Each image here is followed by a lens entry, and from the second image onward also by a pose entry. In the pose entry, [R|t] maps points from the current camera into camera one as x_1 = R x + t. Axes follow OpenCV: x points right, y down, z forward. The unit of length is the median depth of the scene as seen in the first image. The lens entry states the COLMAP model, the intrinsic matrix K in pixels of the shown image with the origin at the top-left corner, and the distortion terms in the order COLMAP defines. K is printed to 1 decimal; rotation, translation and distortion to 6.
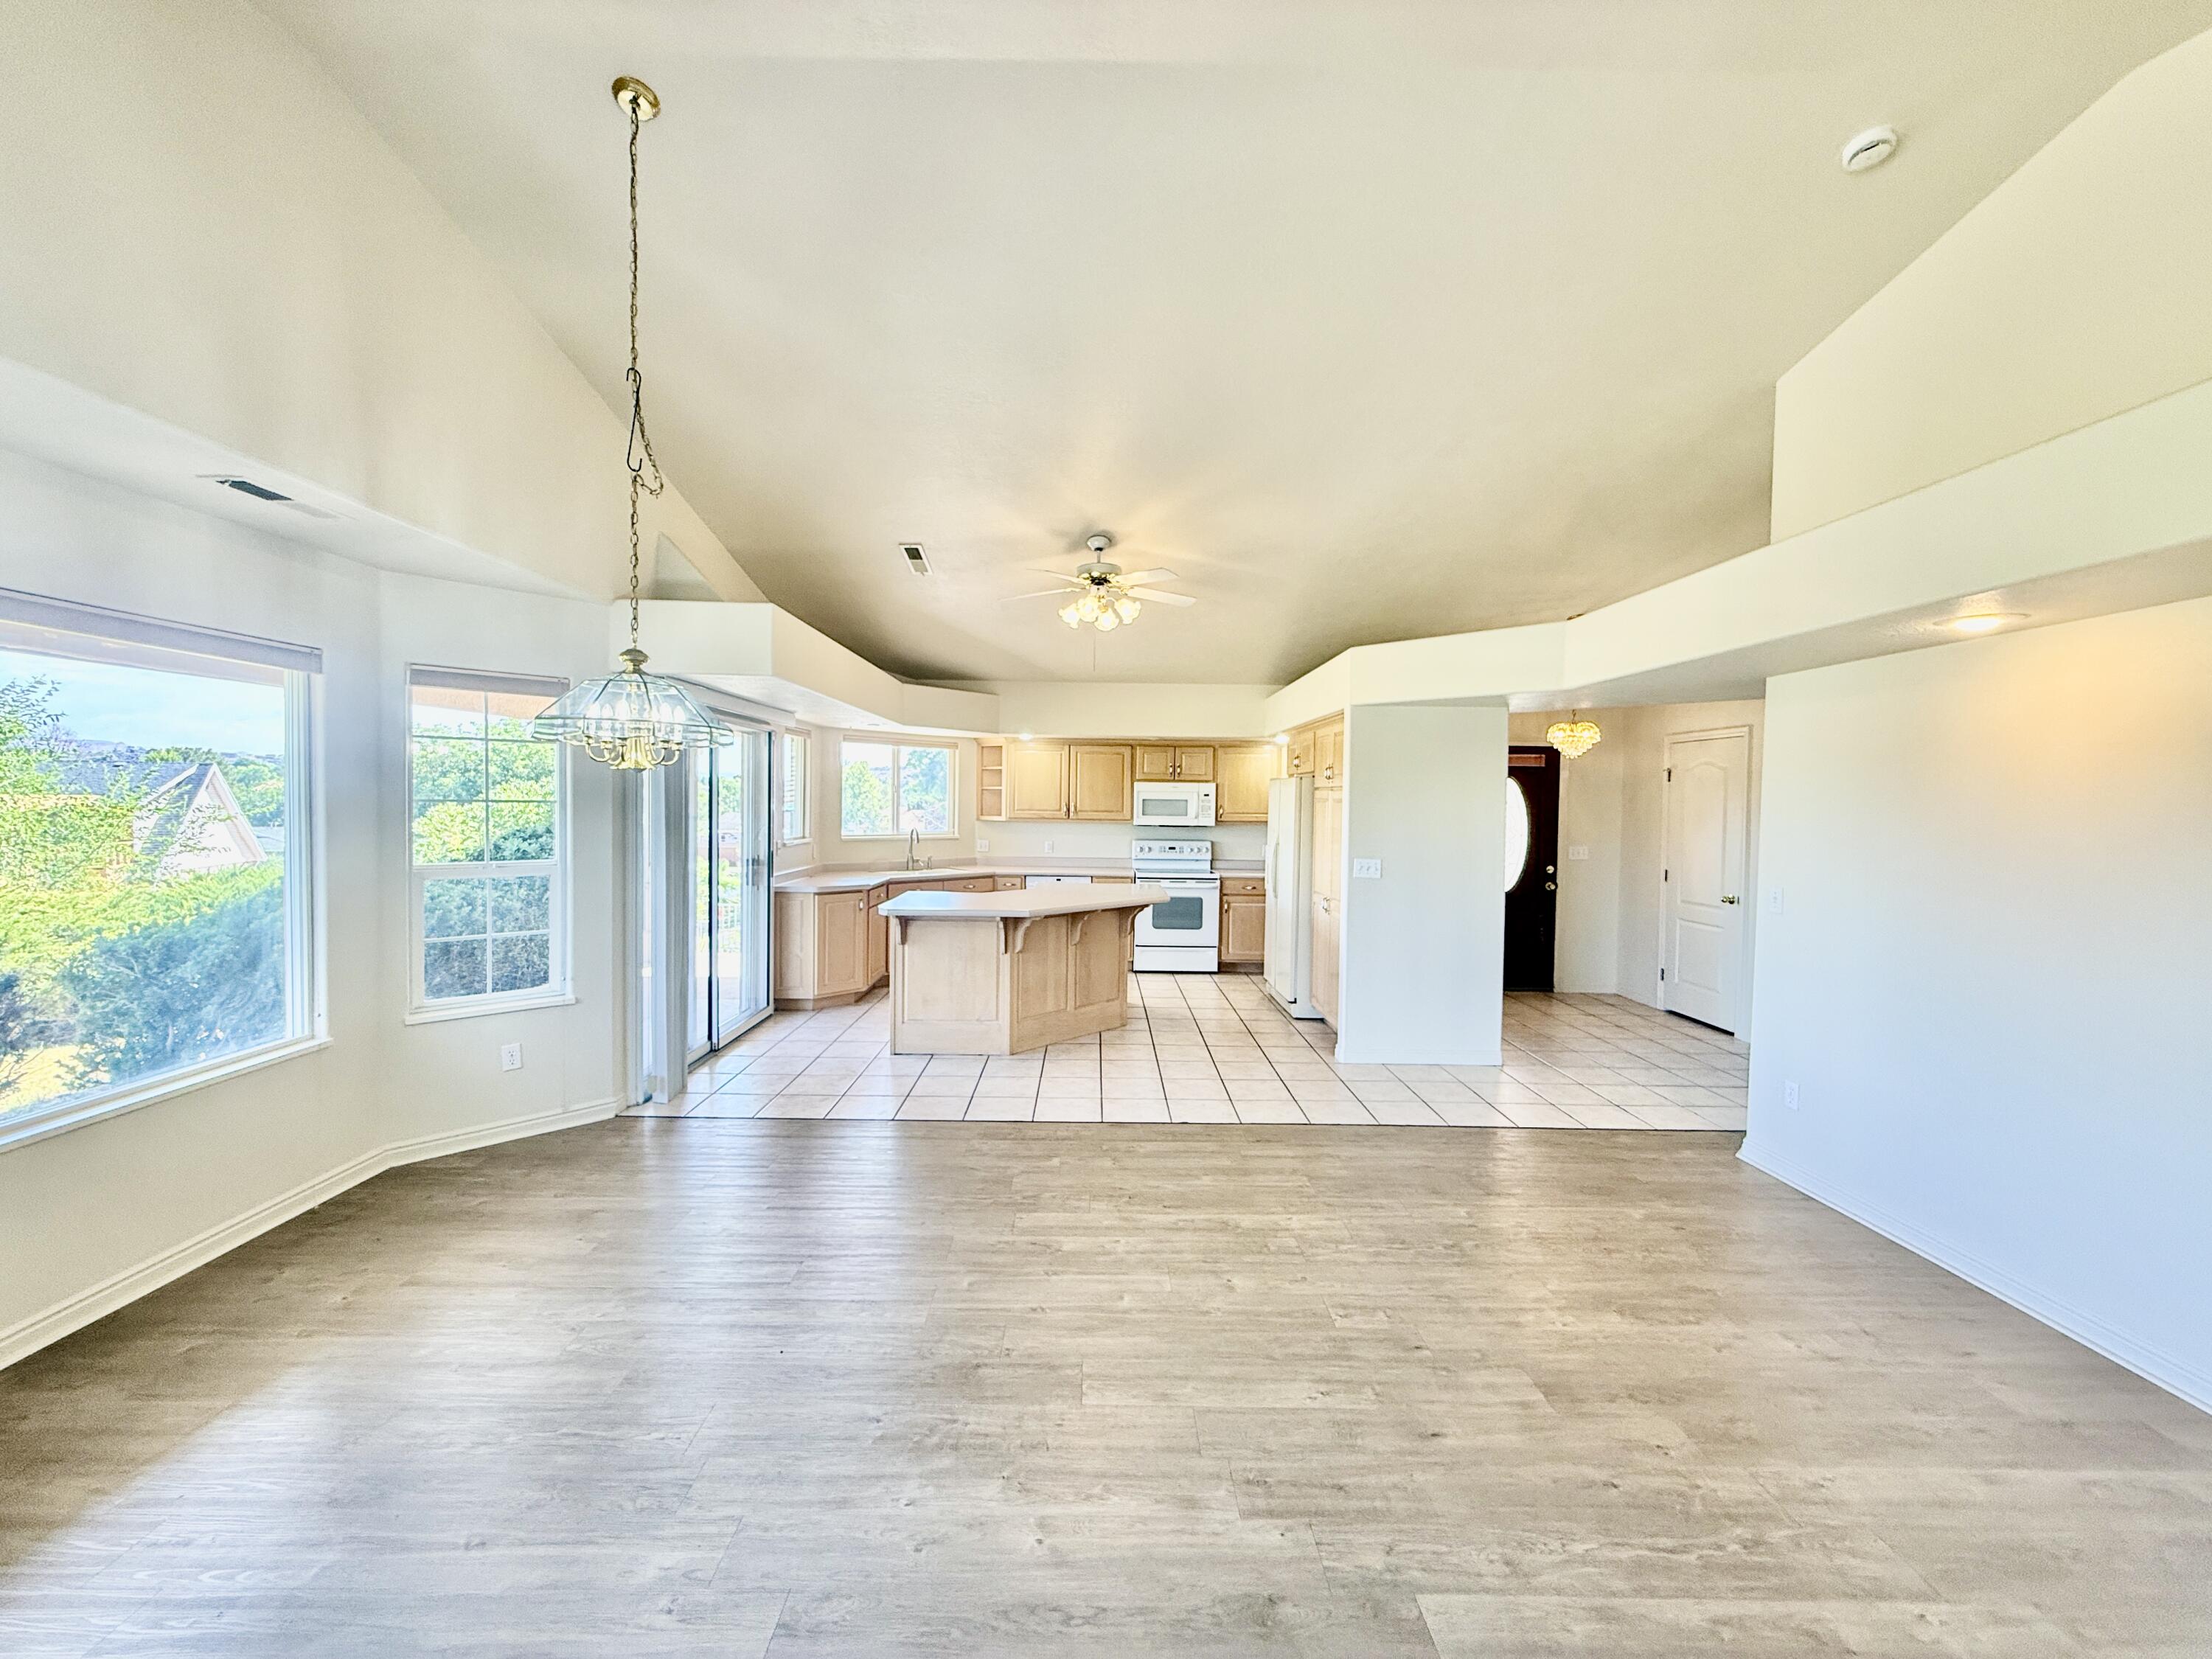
lens RADIAL K [[879.4, 0, 1101.9], [0, 879.4, 827.4], [0, 0, 1]] dist [0.000424, 0.000696]
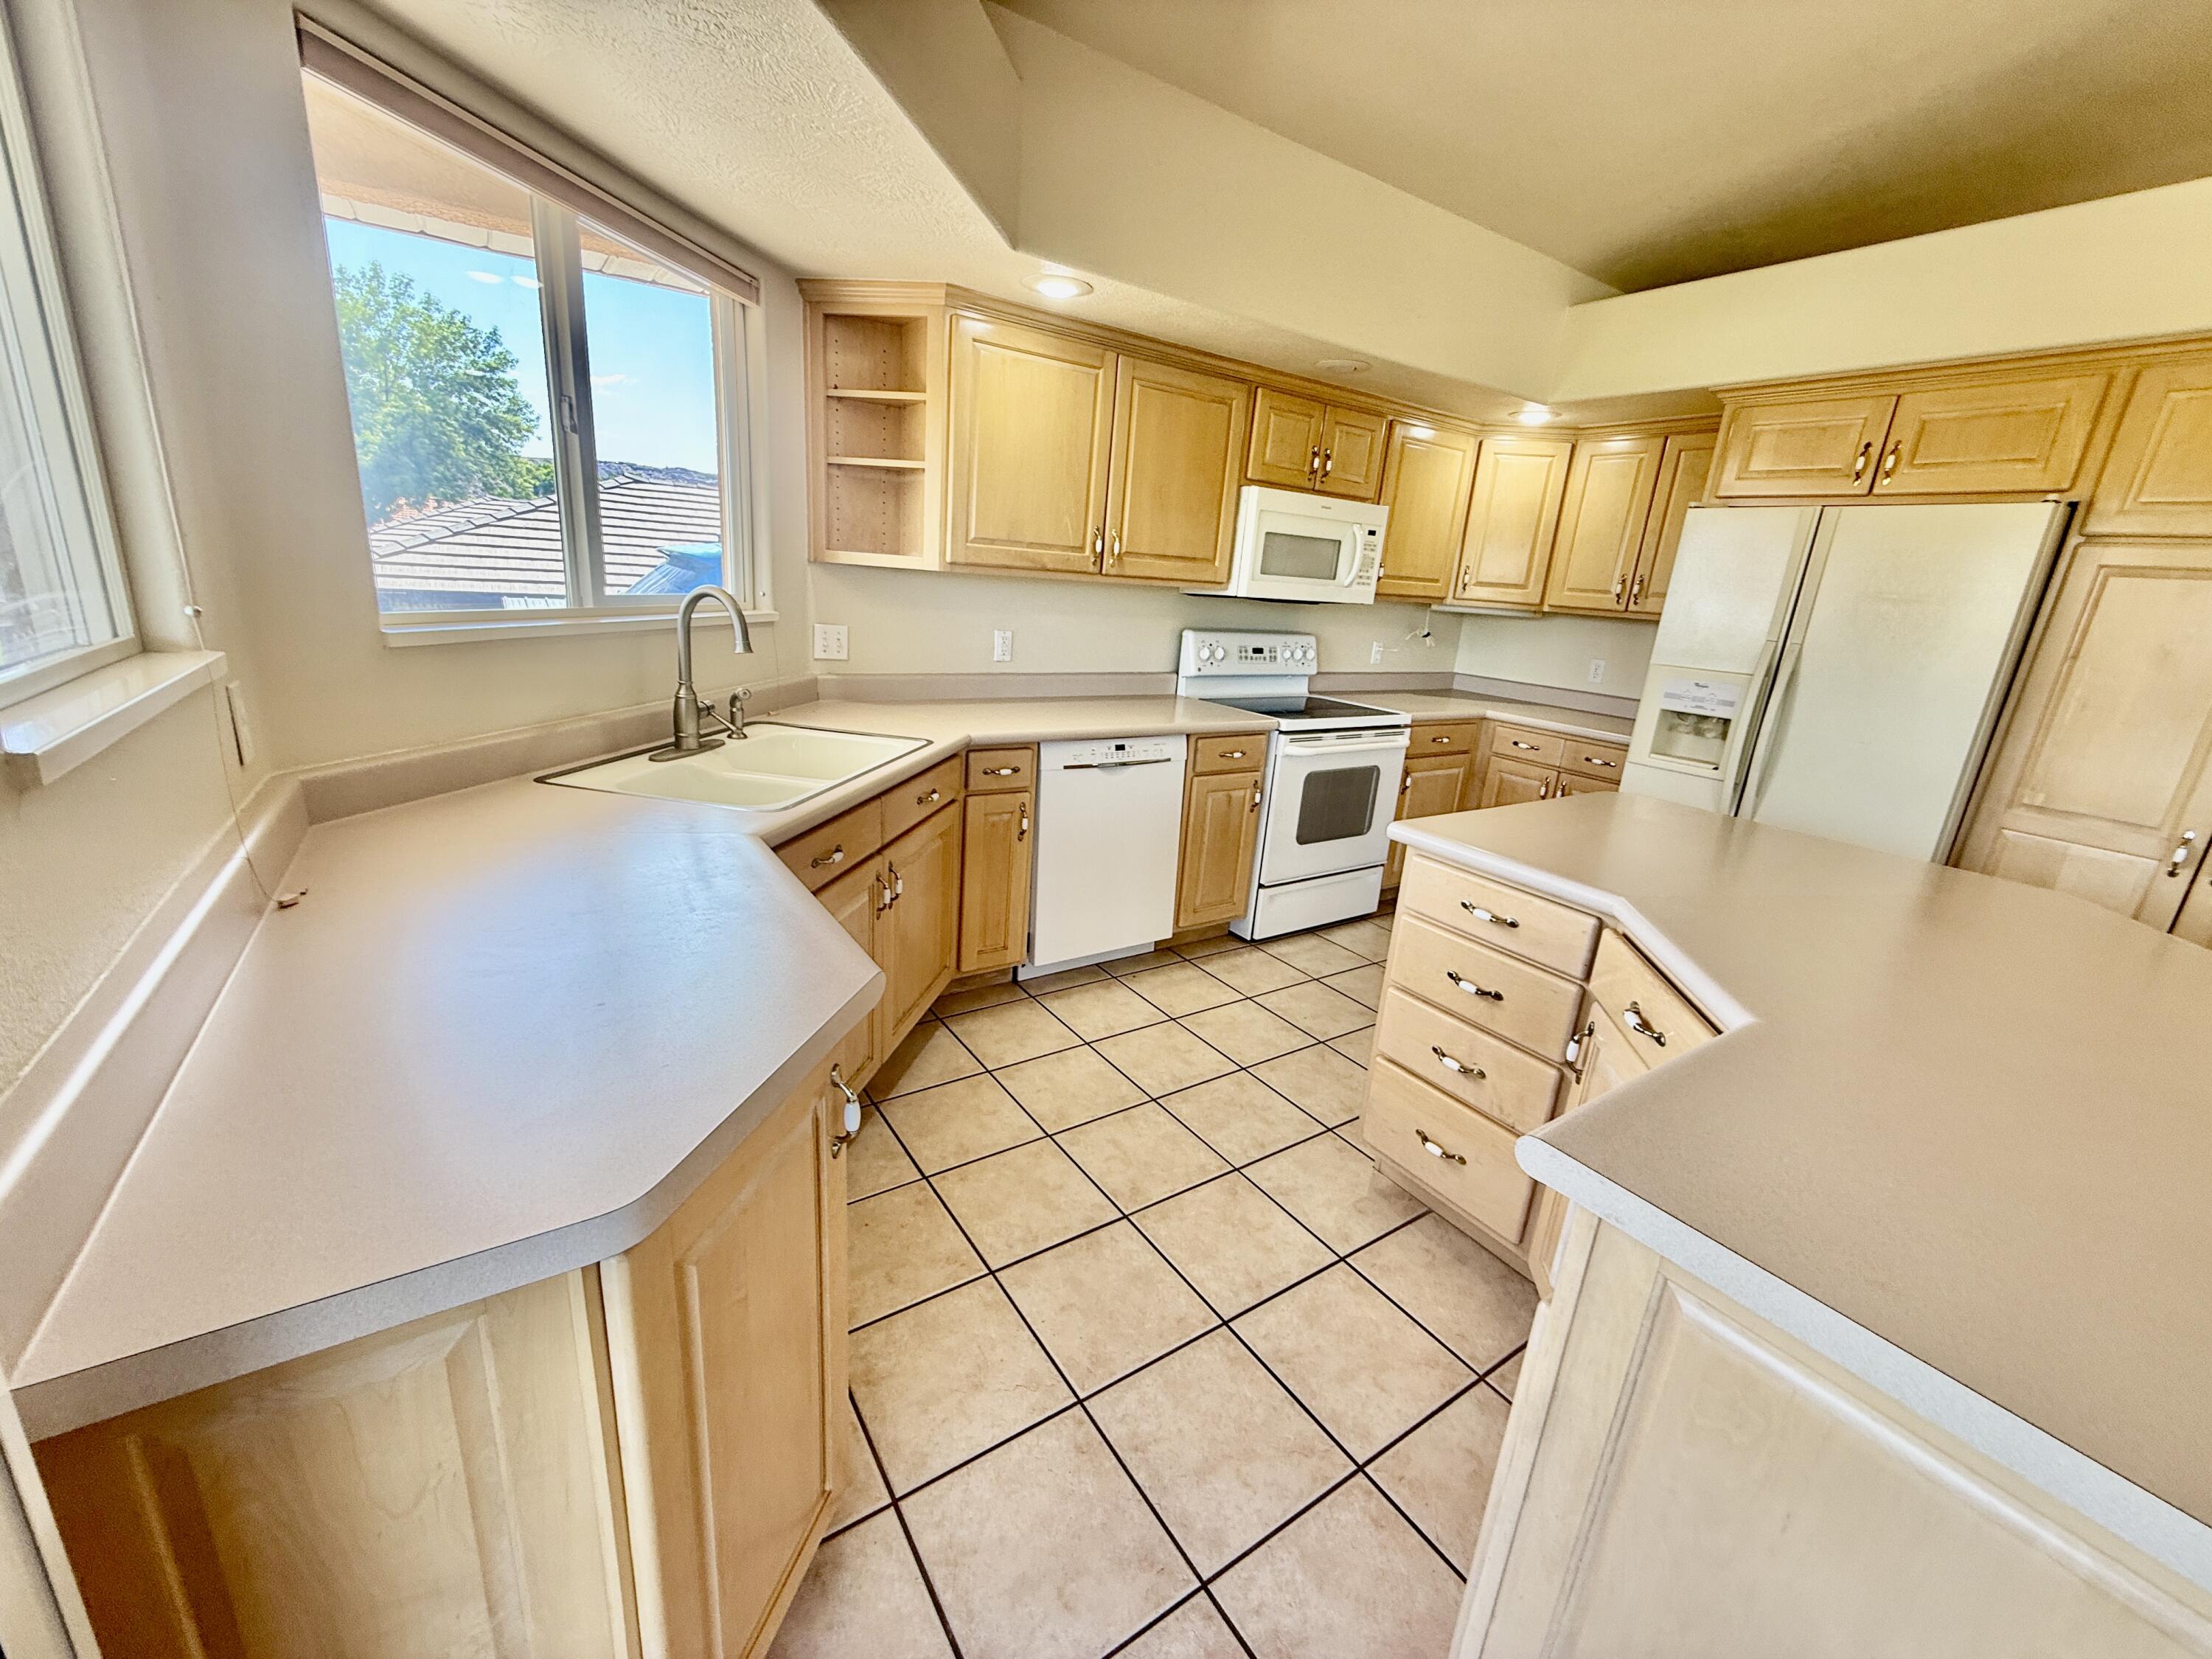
lens RADIAL K [[879.4, 0, 1099.7], [0, 879.4, 829.0], [0, 0, 1]] dist [0.000424, 0.000696]
pose [[0.834118, -0.111934, 0.540110, -0.363895], [-0.043137, 0.962957, 0.266184, -0.007127], [-0.549897, -0.245327, 0.798391, 0.993021]]
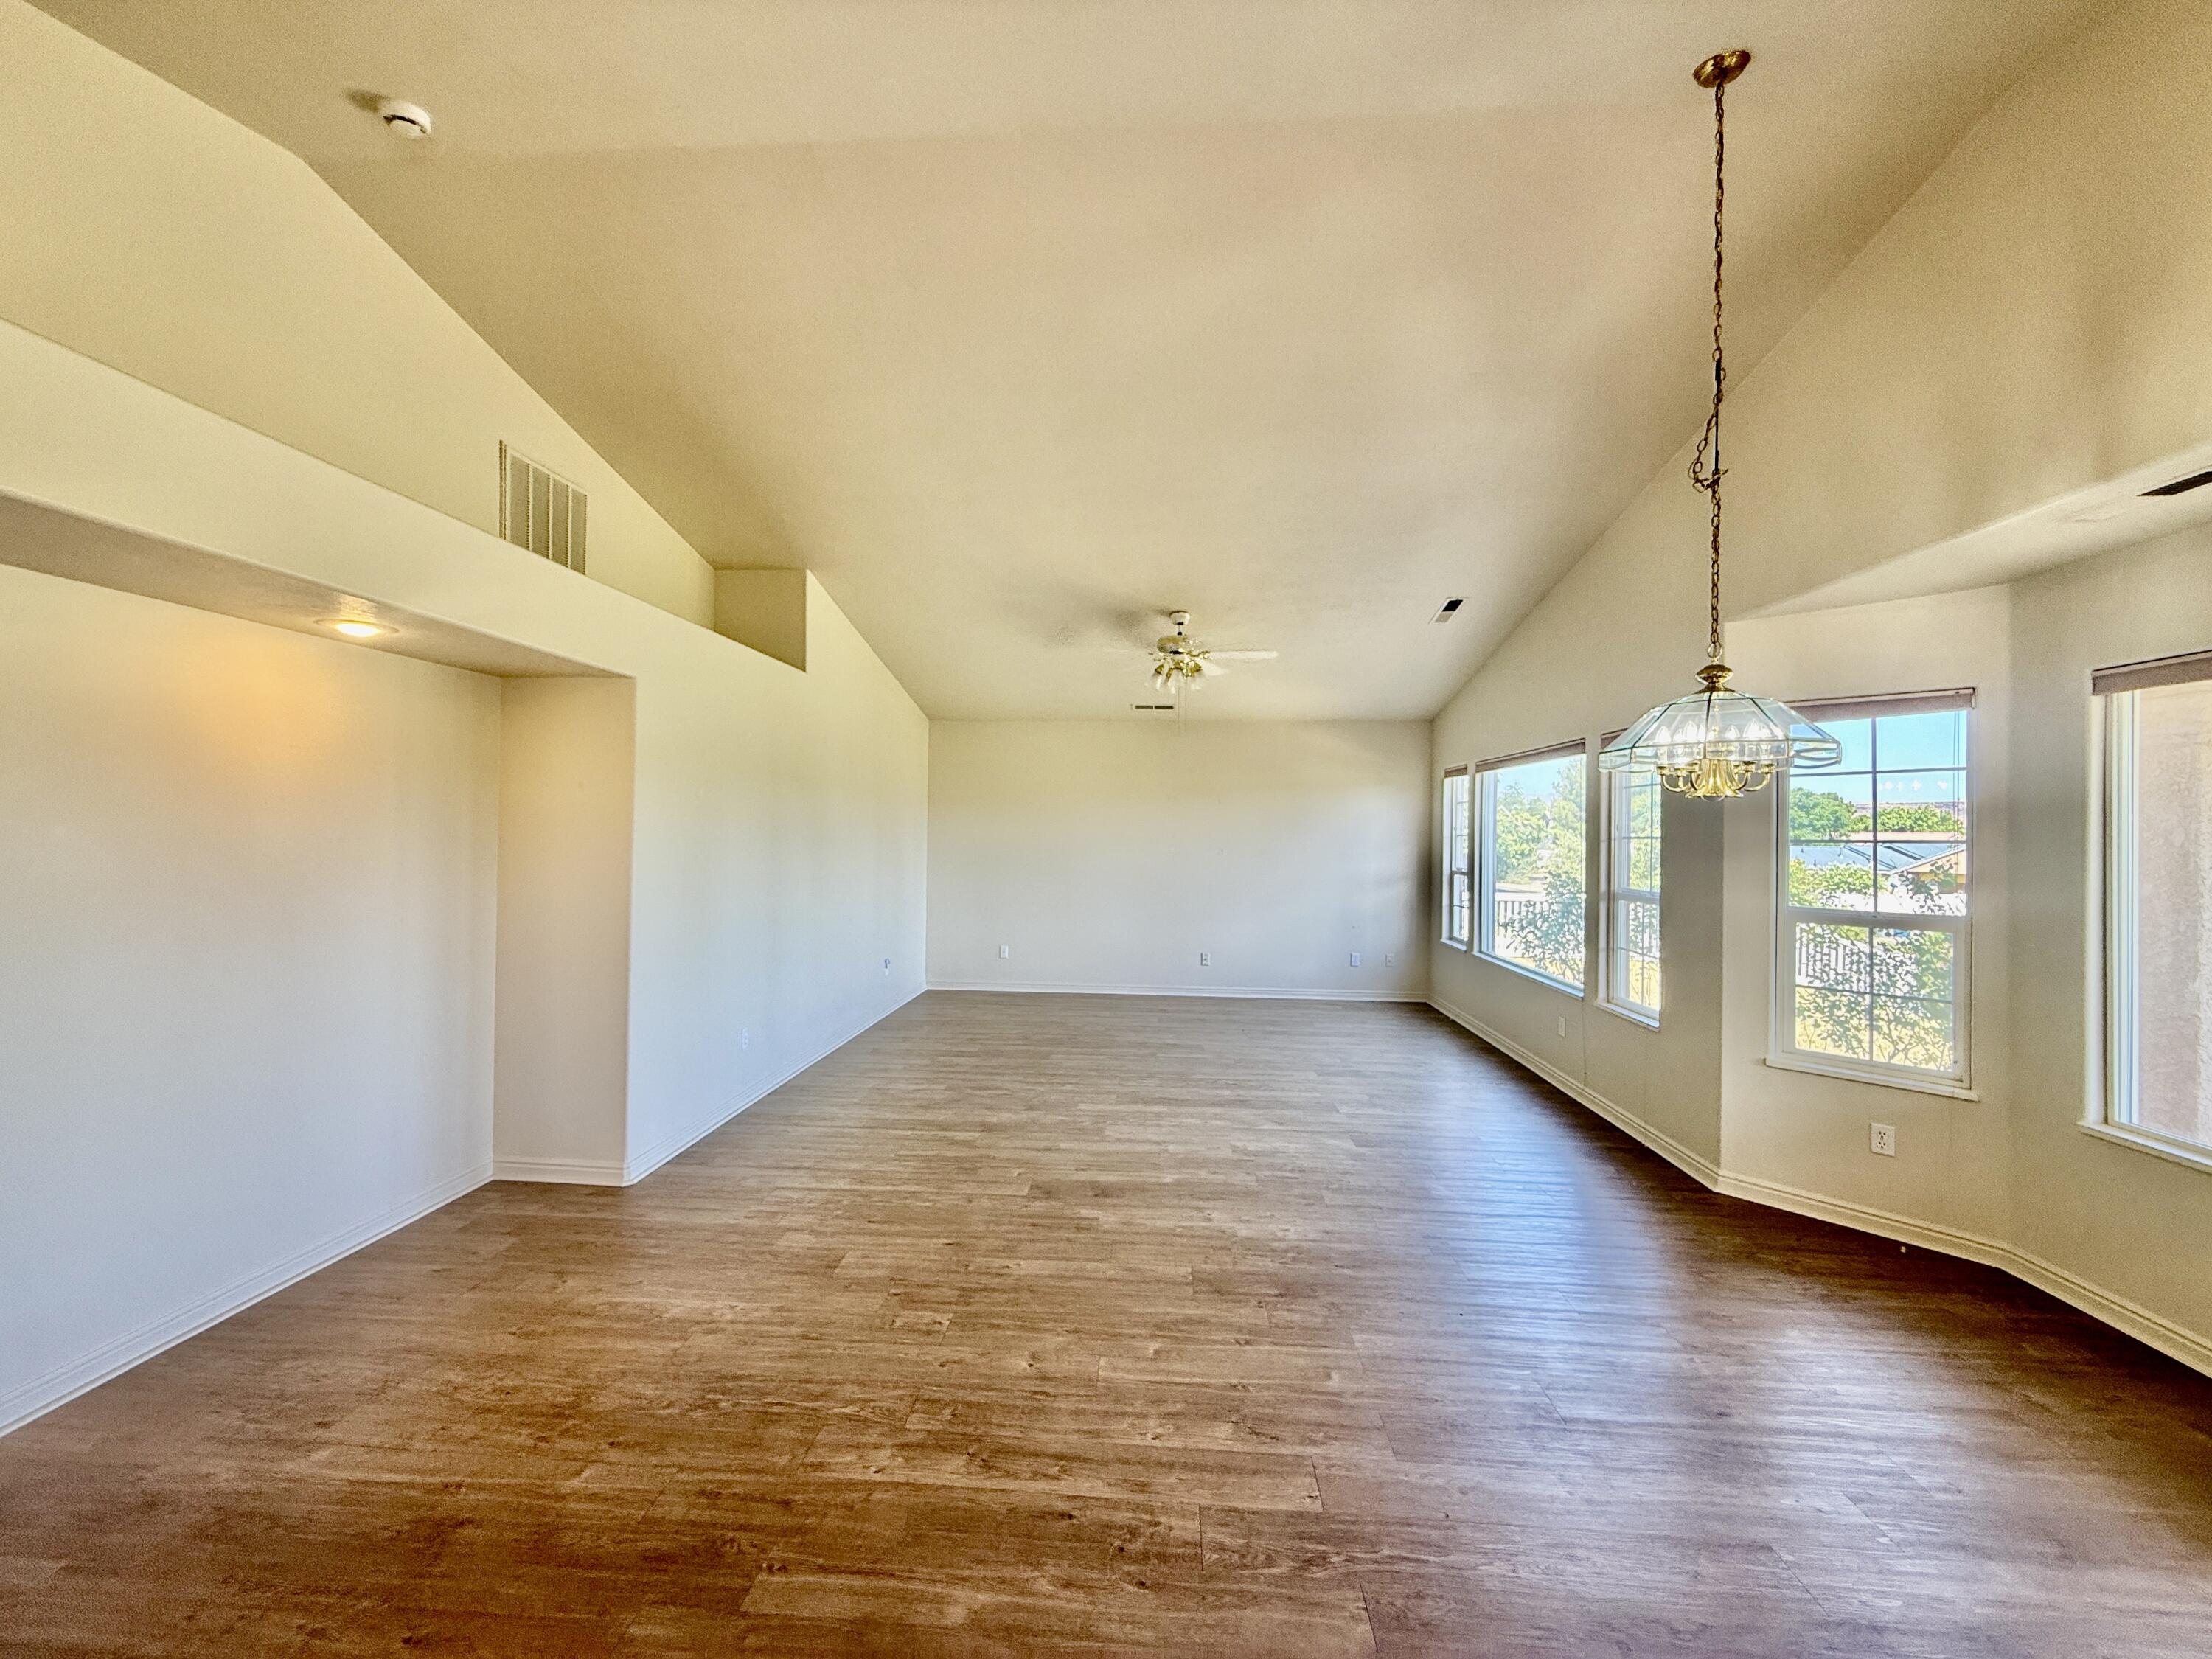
lens RADIAL K [[879.4, 0, 1101.7], [0, 879.4, 826.1], [0, 0, 1]] dist [0.000424, 0.000696]
pose [[-0.996405, -0.025492, 0.080788, 0.009266], [-0.023285, 0.999333, 0.028144, -0.021922], [-0.081452, 0.026162, -0.996334, 0.932571]]
